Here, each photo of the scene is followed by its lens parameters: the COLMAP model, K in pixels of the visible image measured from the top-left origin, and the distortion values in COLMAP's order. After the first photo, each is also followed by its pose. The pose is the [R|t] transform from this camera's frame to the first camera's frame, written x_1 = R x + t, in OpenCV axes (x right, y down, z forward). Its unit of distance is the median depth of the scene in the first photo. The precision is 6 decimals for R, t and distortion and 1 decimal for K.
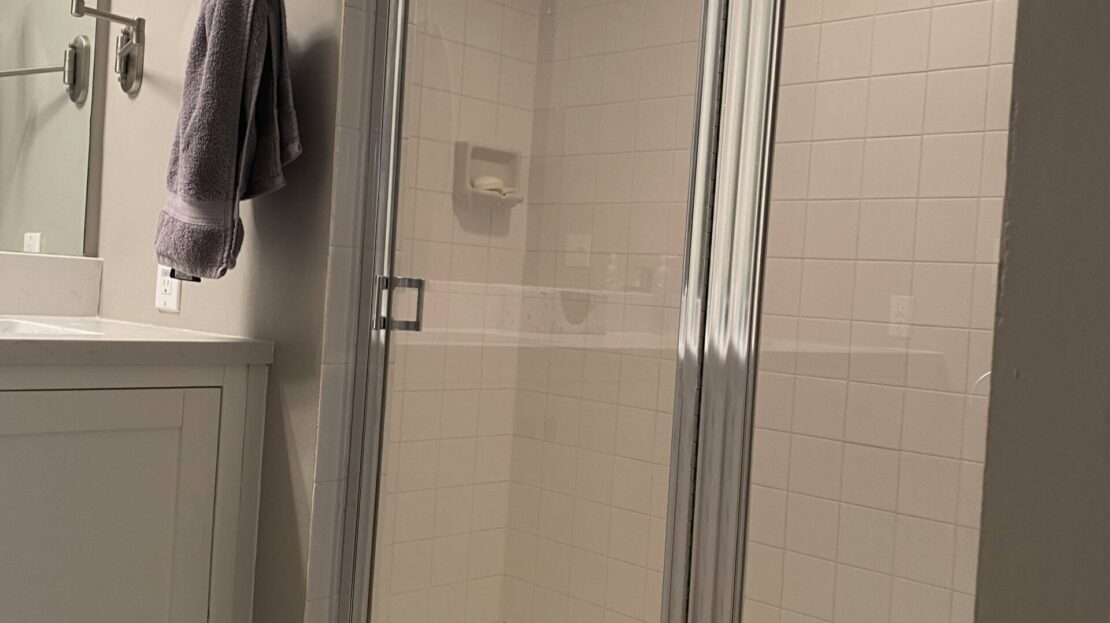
lens RADIAL K [[1086.6, 0, 557.7], [0, 1086.6, 314.5], [0, 0, 1]] dist [-0.017228, 0.000000]
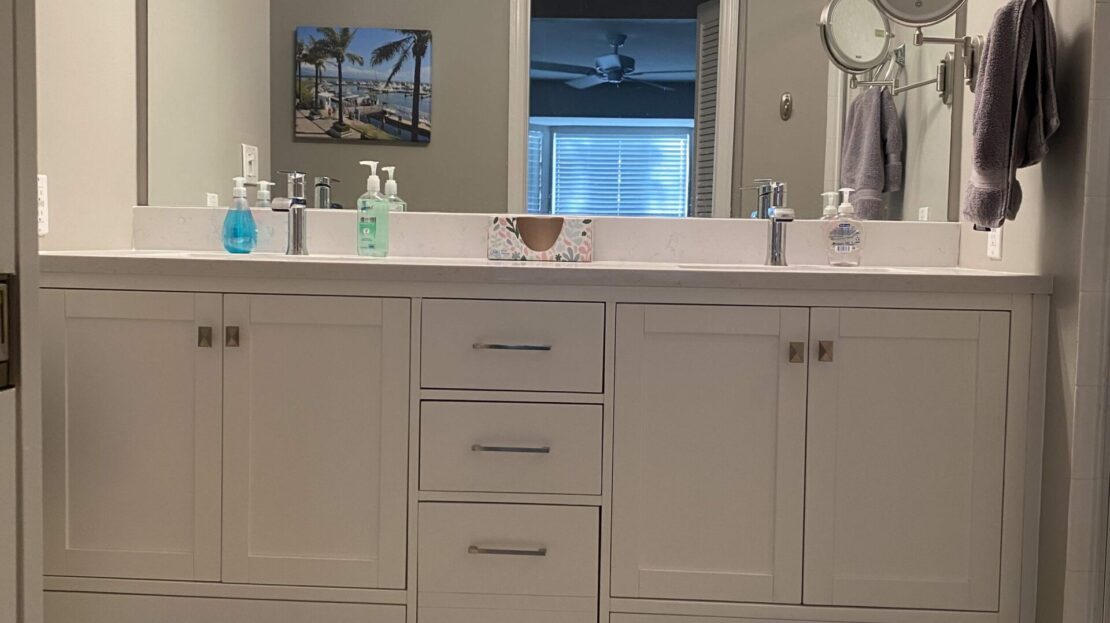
lens RADIAL K [[1086.6, 0, 554.2], [0, 1086.6, 310.9], [0, 0, 1]] dist [-0.017228, 0.000000]
pose [[0.632389, 0.003215, -0.774644, 0.367789], [0.003977, 0.999965, 0.007397, 0.056699], [0.774641, -0.007759, 0.632354, -0.264719]]
